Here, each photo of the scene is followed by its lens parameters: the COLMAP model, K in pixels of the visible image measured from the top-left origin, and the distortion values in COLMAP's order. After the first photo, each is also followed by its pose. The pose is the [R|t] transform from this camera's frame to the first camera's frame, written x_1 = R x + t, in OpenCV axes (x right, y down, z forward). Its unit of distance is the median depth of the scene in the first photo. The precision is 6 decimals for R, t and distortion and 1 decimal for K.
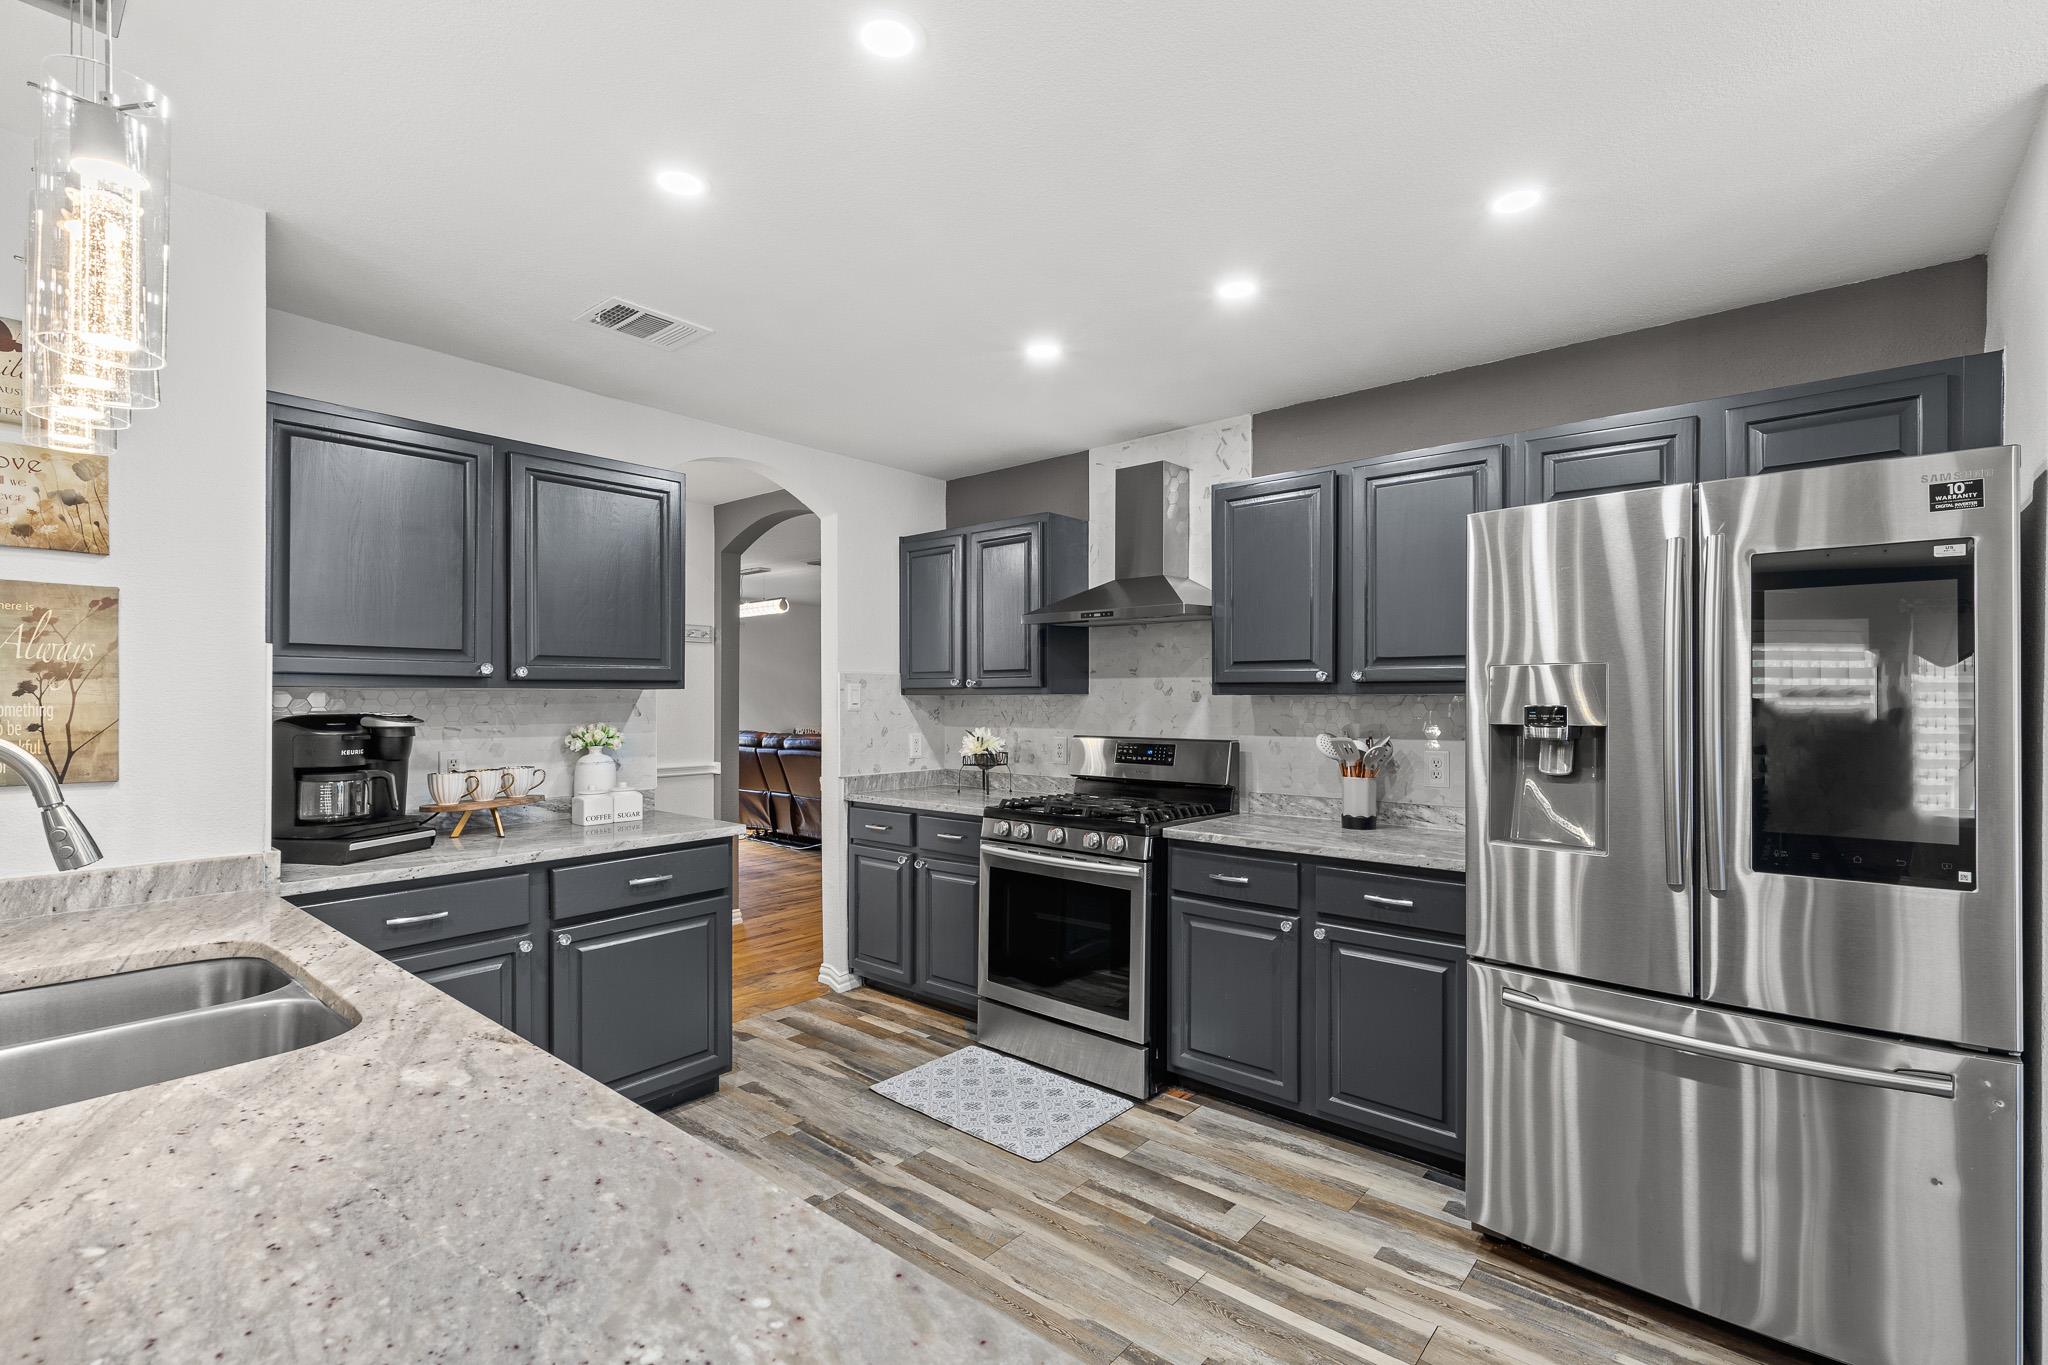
lens RADIAL K [[918.0, 0, 1020.6], [0, 918.0, 696.2], [0, 0, 1]] dist [0.003954, -0.000488]
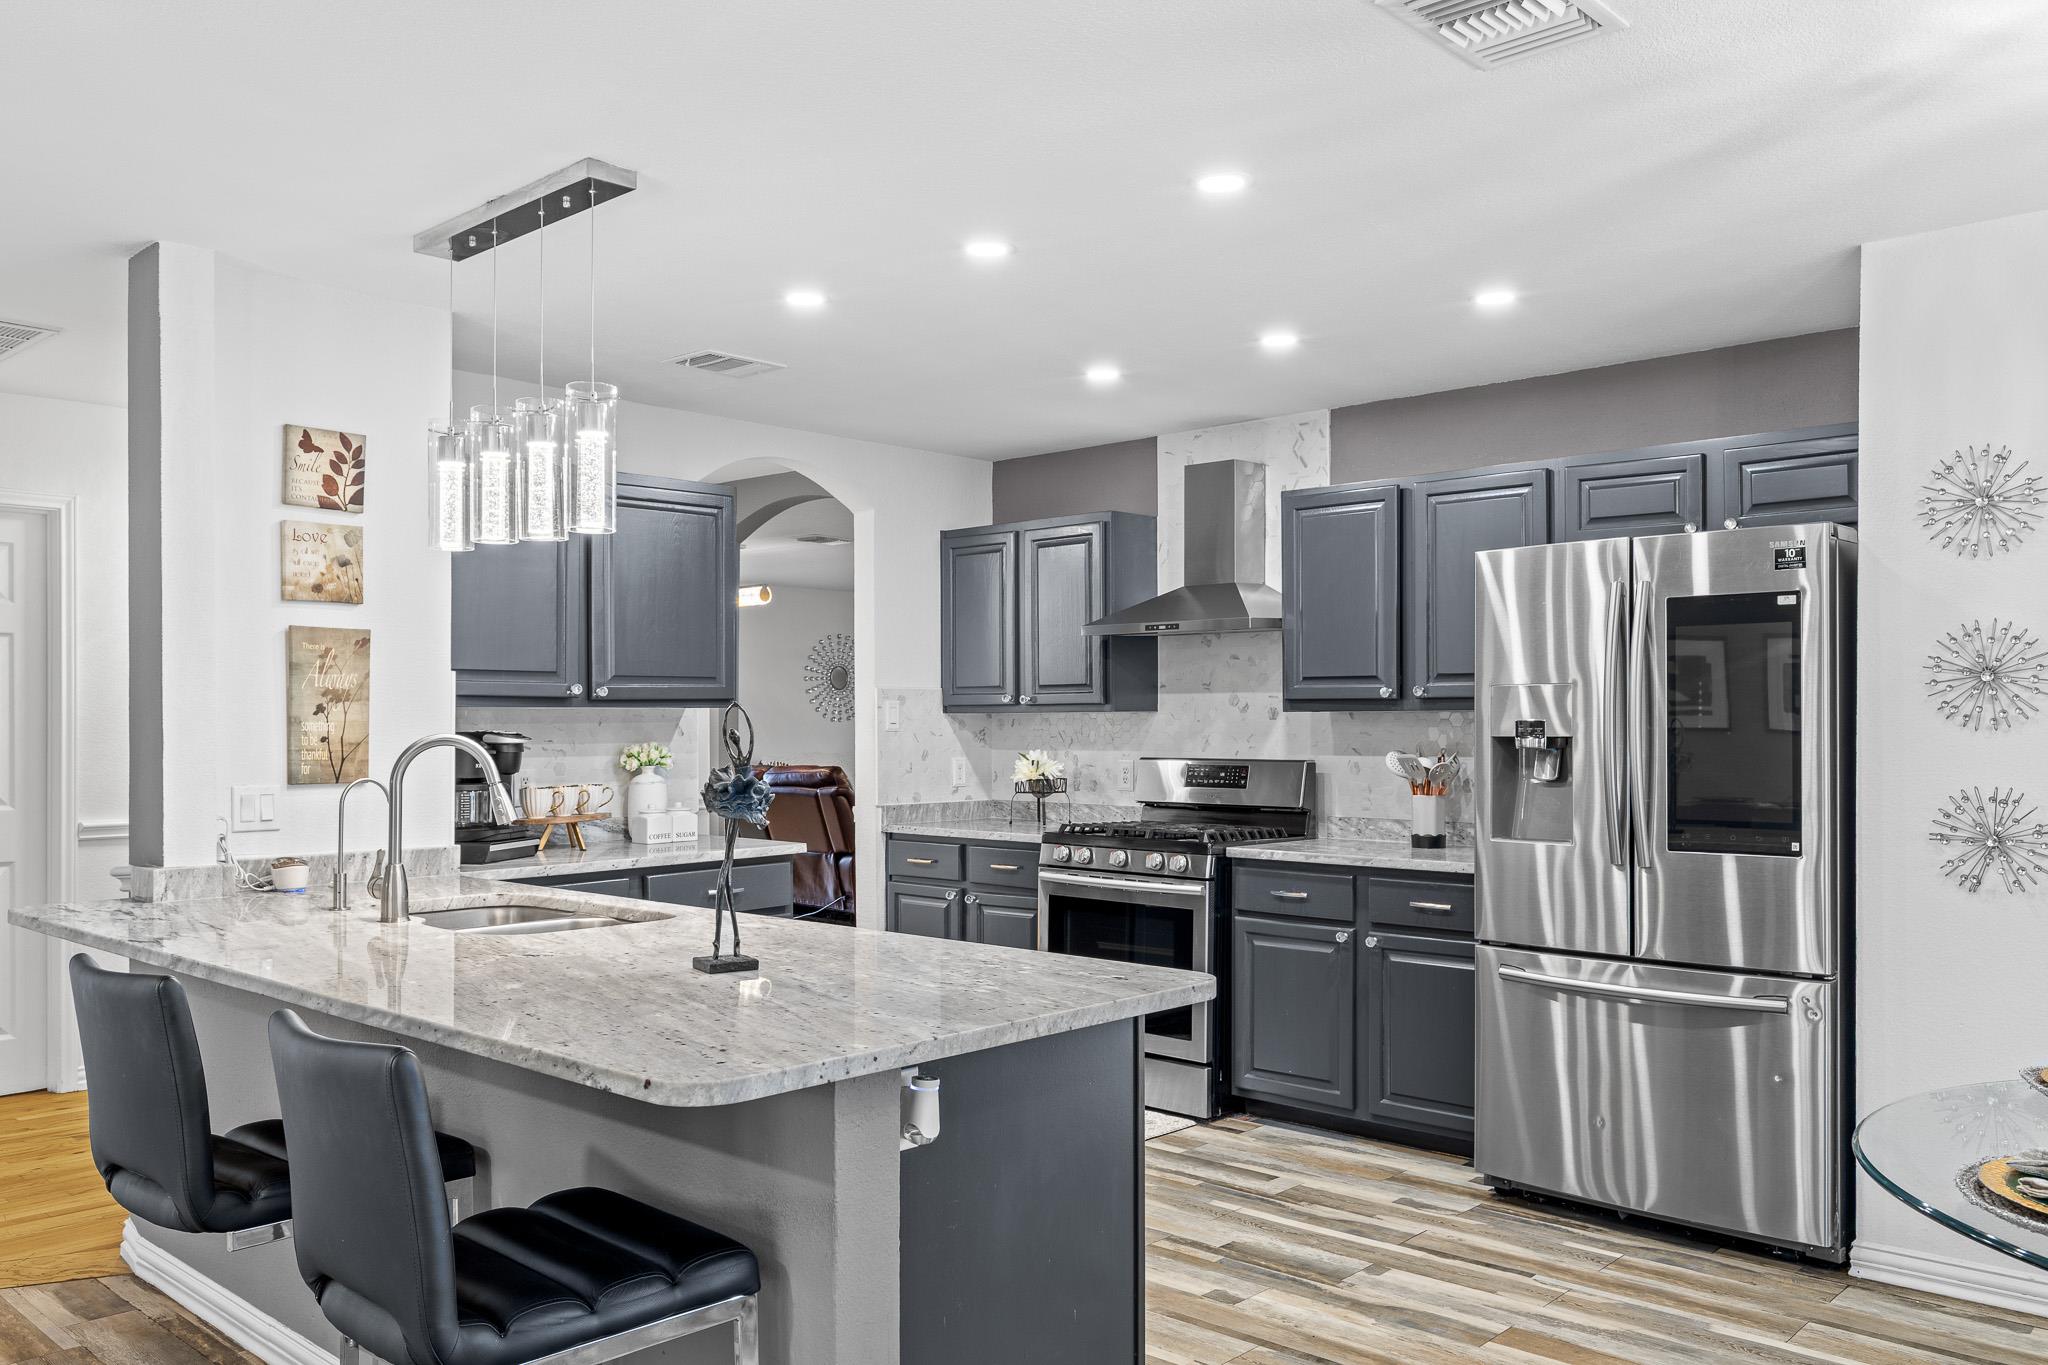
lens RADIAL K [[1584.5, 0, 1016.5], [0, 1584.5, 710.4], [0, 0, 1]] dist [-0.012394, 0.012061]
pose [[0.999208, -0.003200, -0.039653, -0.001950], [0.003059, 0.999989, -0.003613, 0.002525], [0.039664, 0.003489, 0.999207, -0.695663]]
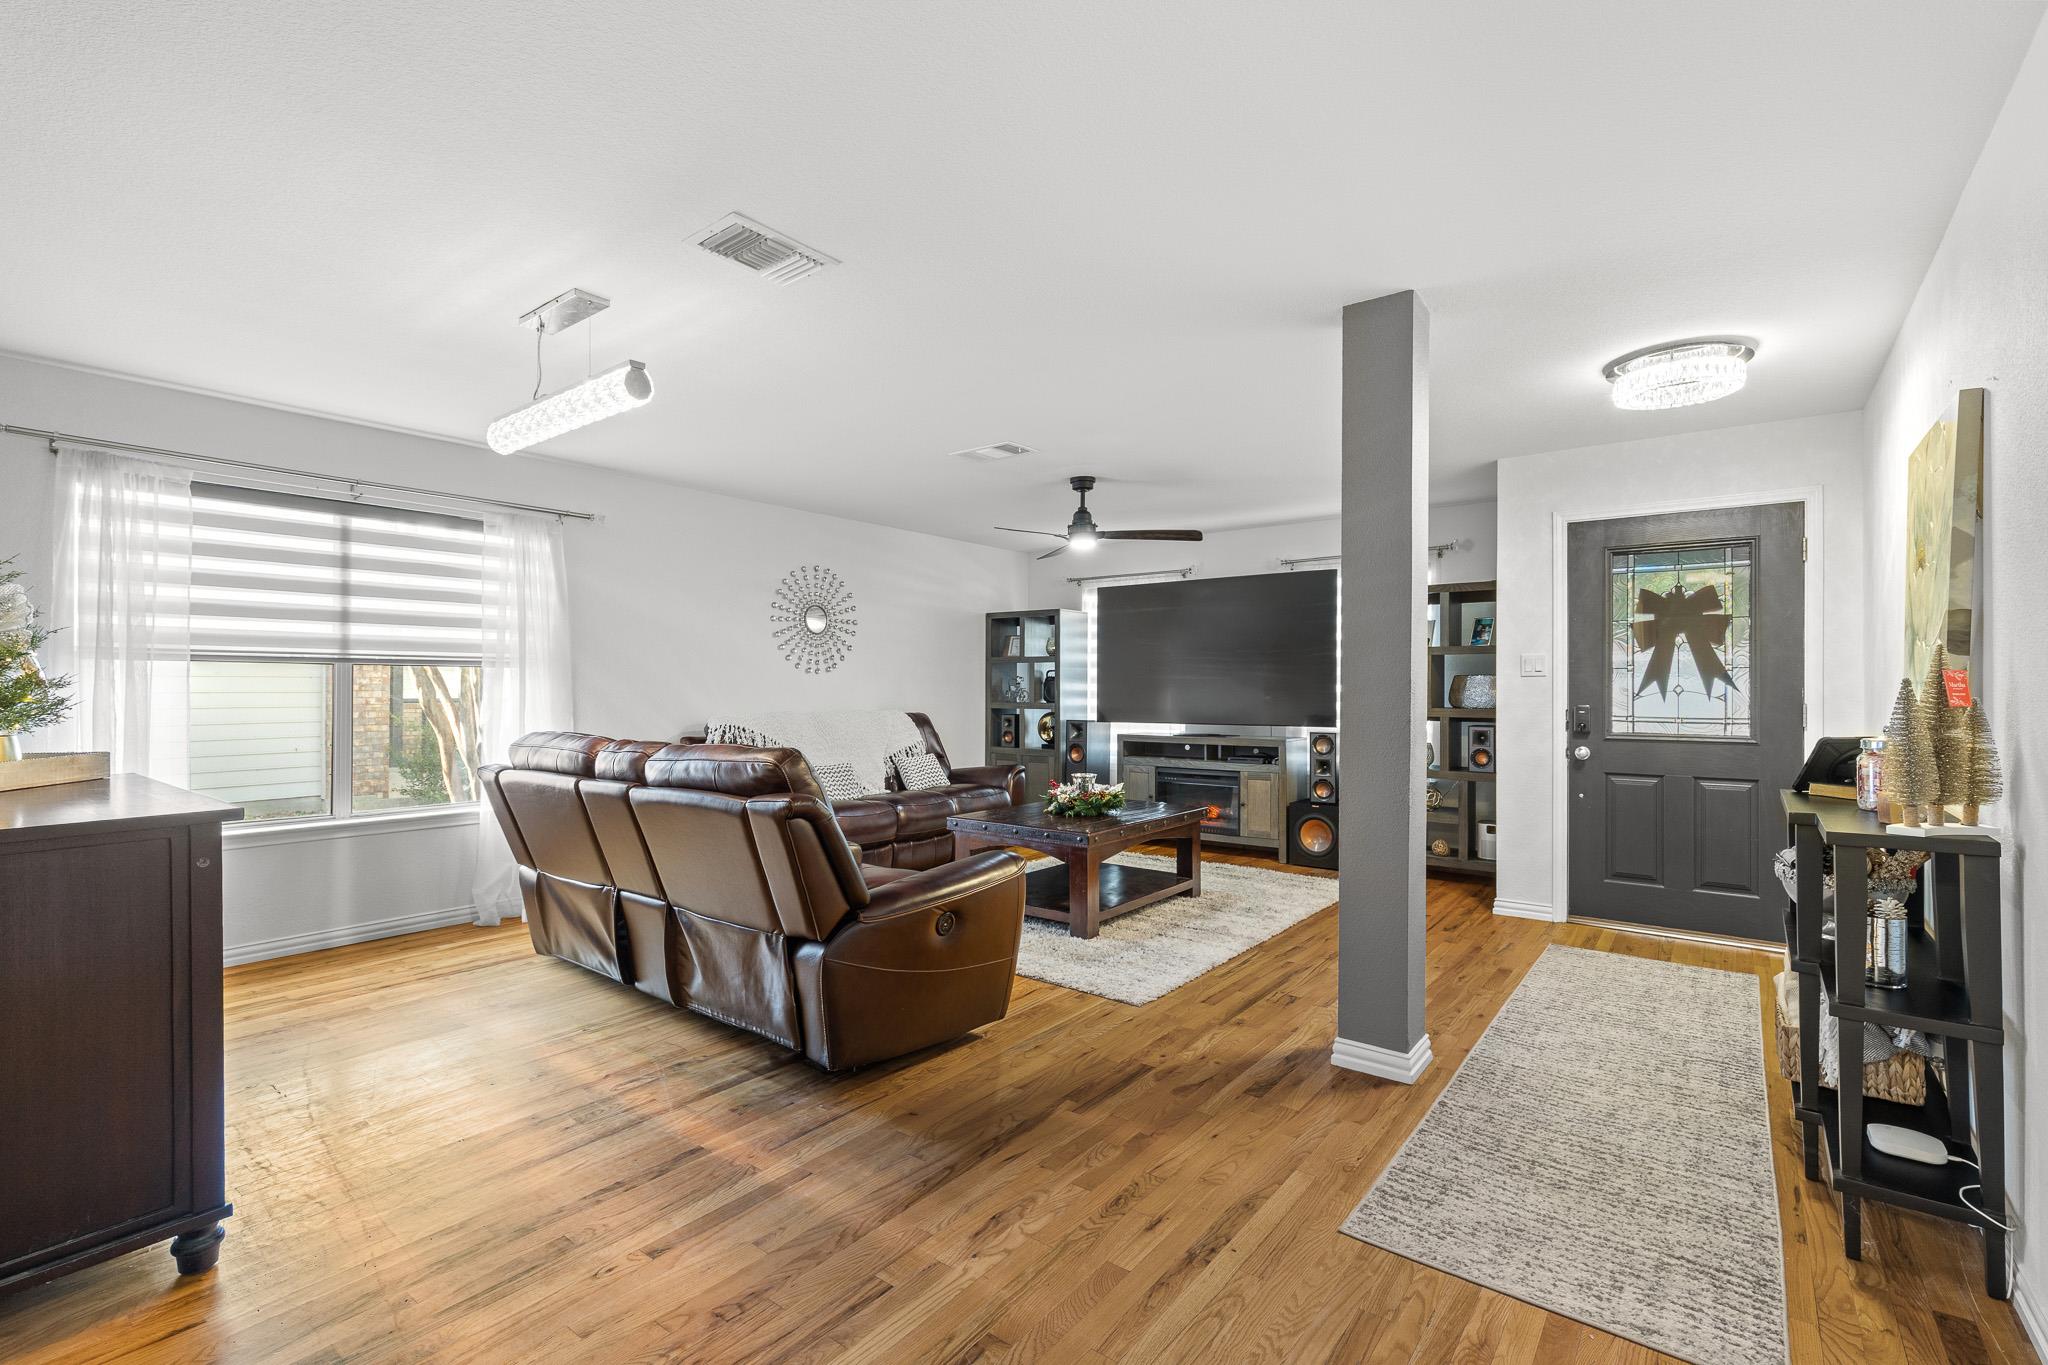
lens RADIAL K [[918.0, 0, 1016.7], [0, 918.0, 678.1], [0, 0, 1]] dist [0.003954, -0.000488]
pose [[0.998623, 0.002062, 0.052419, -0.320976], [-0.001857, 0.999990, -0.003956, 0.038176], [-0.052426, 0.003853, 0.998617, 1.580426]]
